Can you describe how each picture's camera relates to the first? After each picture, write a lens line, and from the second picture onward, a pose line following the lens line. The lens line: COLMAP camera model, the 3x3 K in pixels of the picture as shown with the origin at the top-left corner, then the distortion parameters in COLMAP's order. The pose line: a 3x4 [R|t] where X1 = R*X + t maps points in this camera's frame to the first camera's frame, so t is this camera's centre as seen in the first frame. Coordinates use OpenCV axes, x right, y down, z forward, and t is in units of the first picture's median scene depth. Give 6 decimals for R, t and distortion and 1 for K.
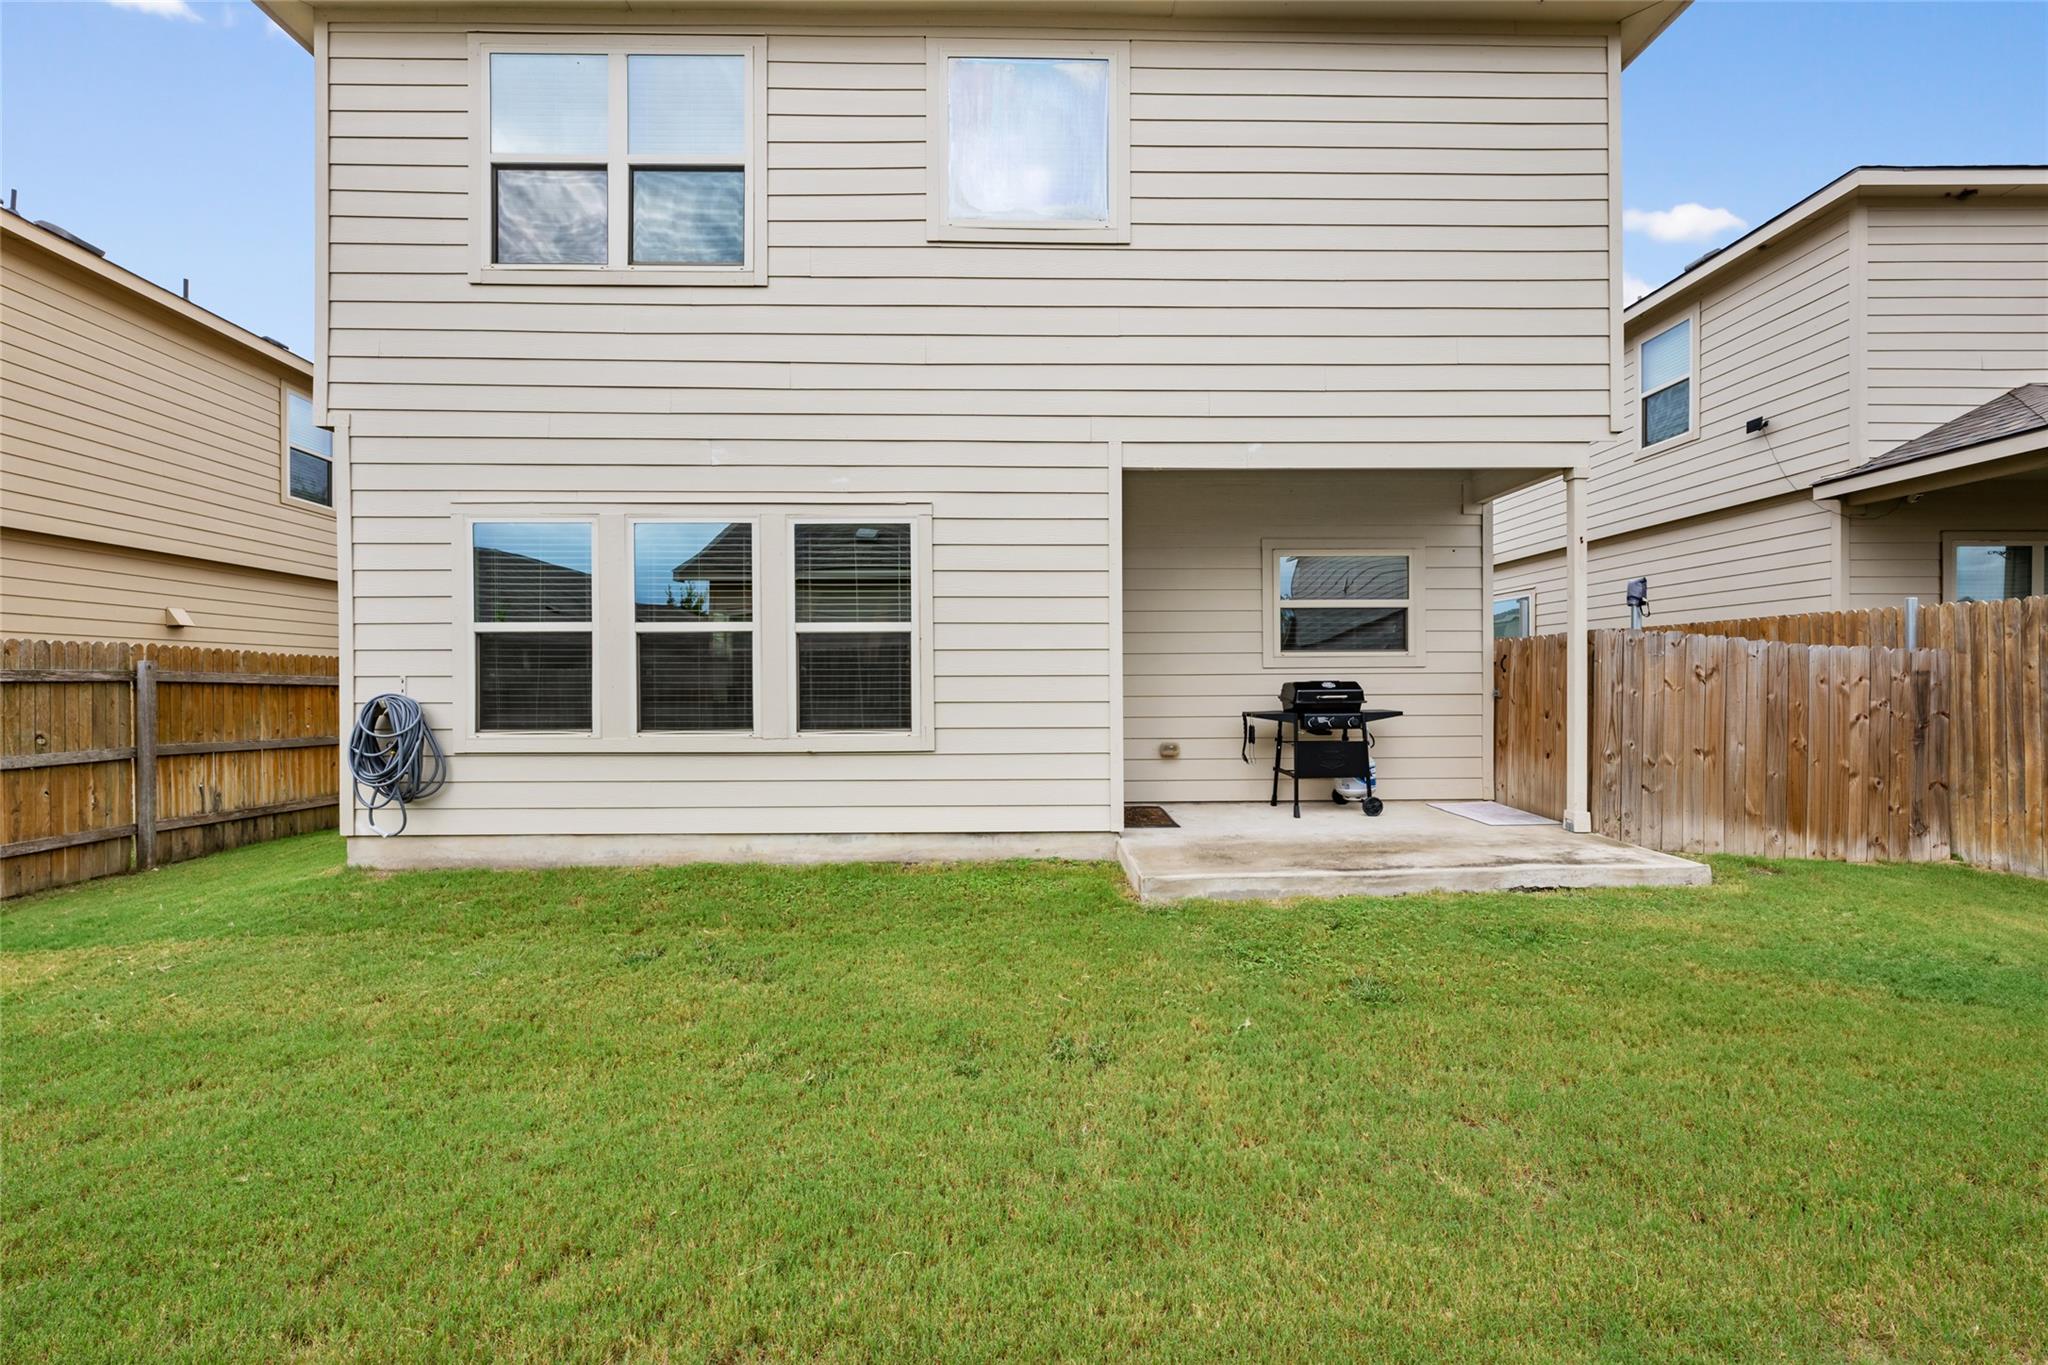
lens RADIAL K [[814.0, 0, 1020.3], [0, 814.0, 679.2], [0, 0, 1]] dist [-0.000858, -0.000147]
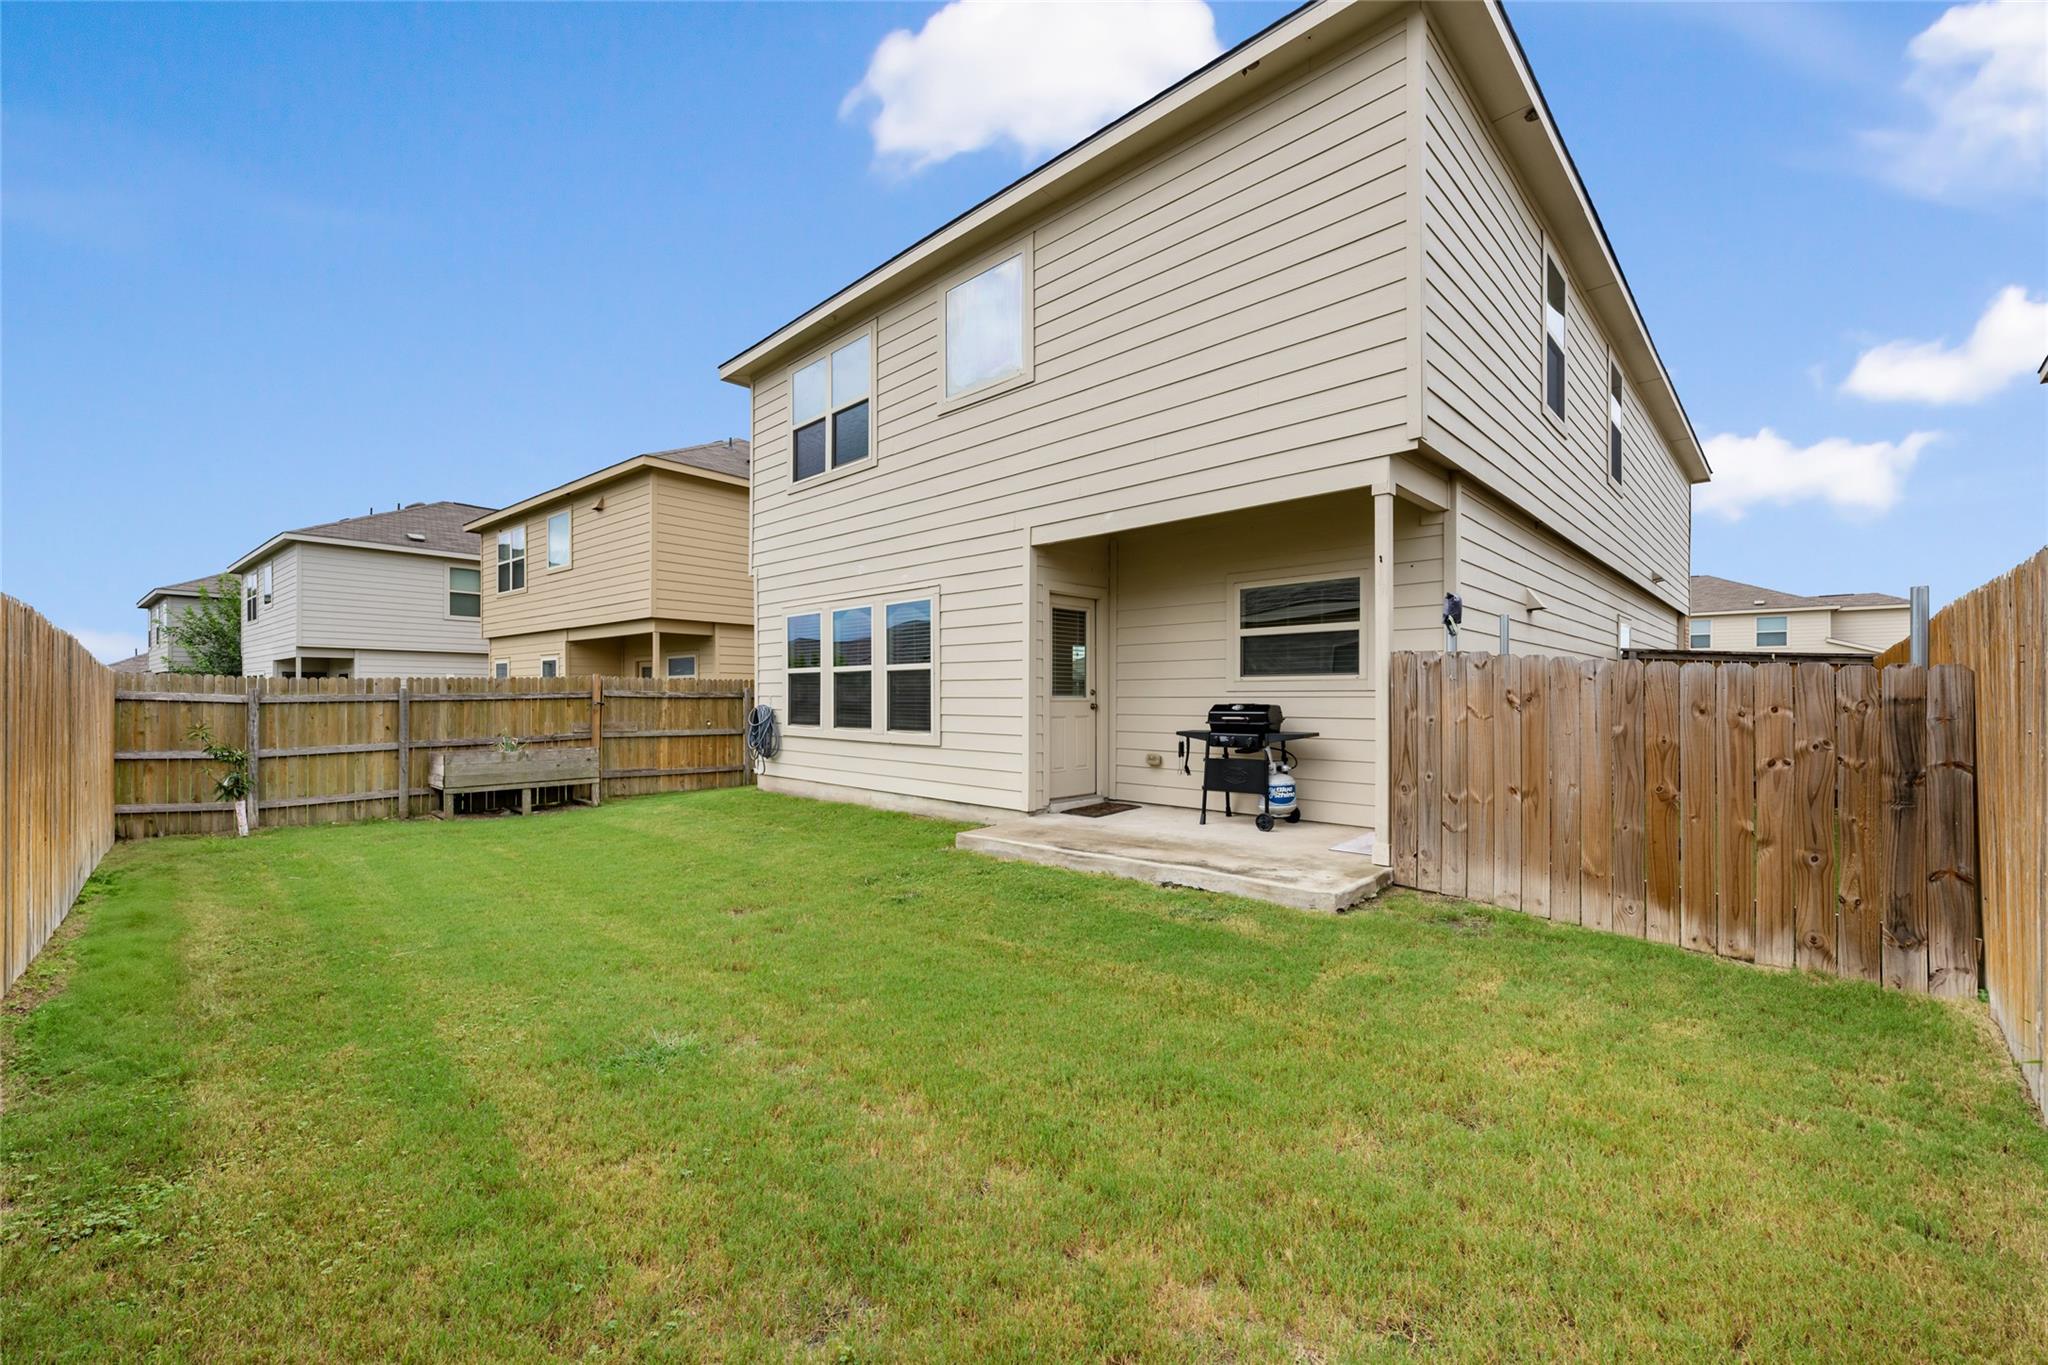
lens RADIAL K [[814.0, 0, 1025.7], [0, 814.0, 698.8], [0, 0, 1]] dist [-0.000858, -0.000147]
pose [[0.701801, 0.006780, -0.712341, 1.086032], [-0.004960, 0.999977, 0.004630, -0.009147], [0.712356, 0.000284, 0.701818, 0.034094]]
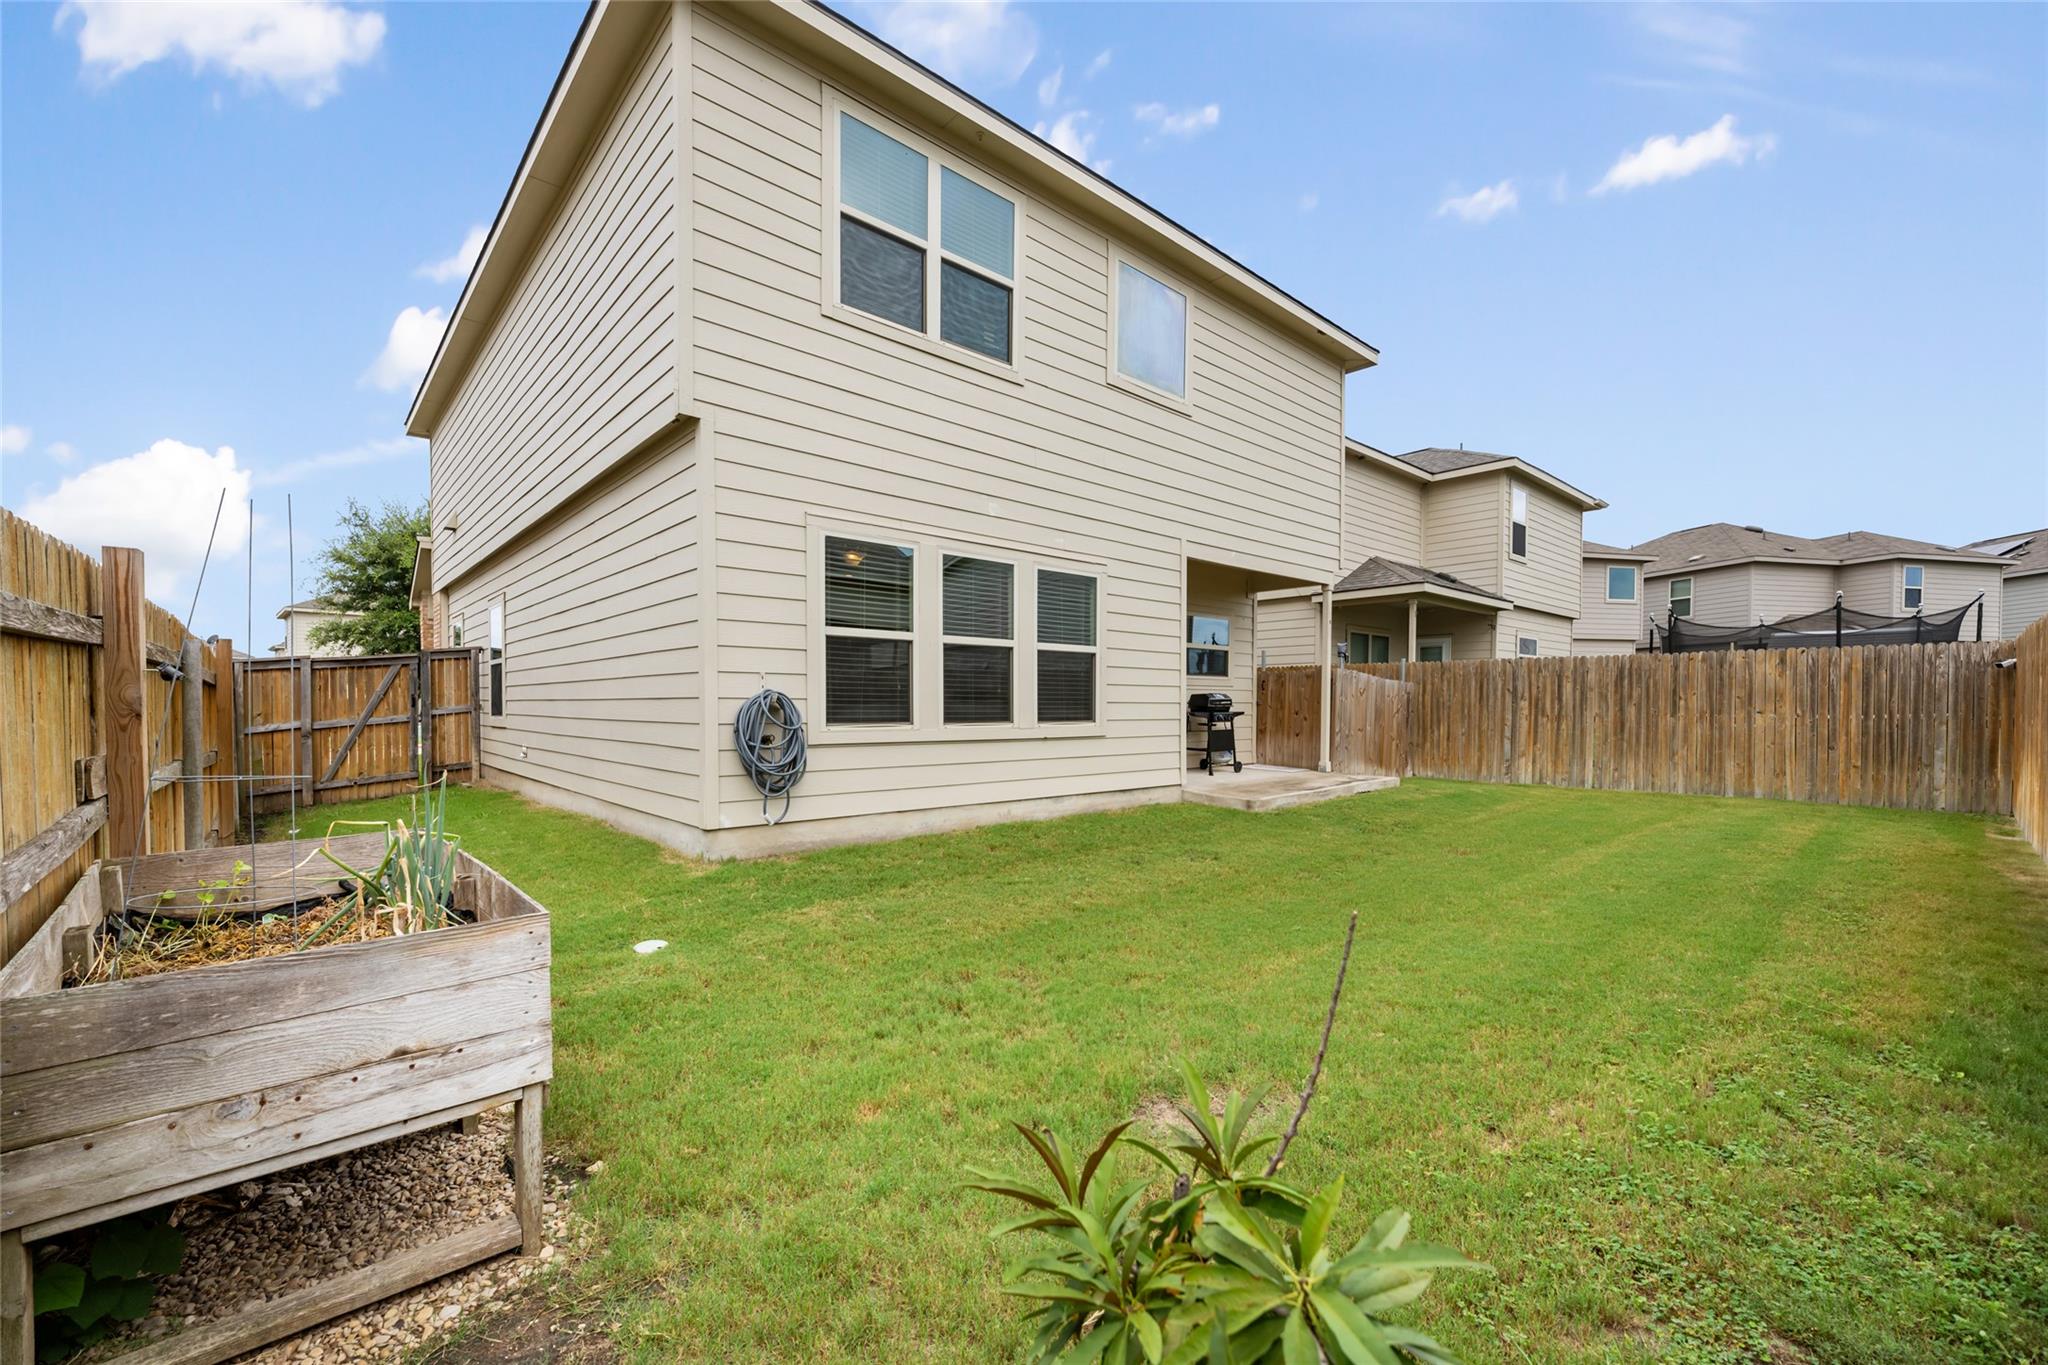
lens RADIAL K [[814.0, 0, 1041.6], [0, 814.0, 714.1], [0, 0, 1]] dist [-0.000858, -0.000147]
pose [[0.755663, -0.000986, 0.654960, -1.133651], [-0.009686, 0.999873, 0.012681, 0.031633], [-0.654889, -0.015926, 0.755557, -0.024743]]
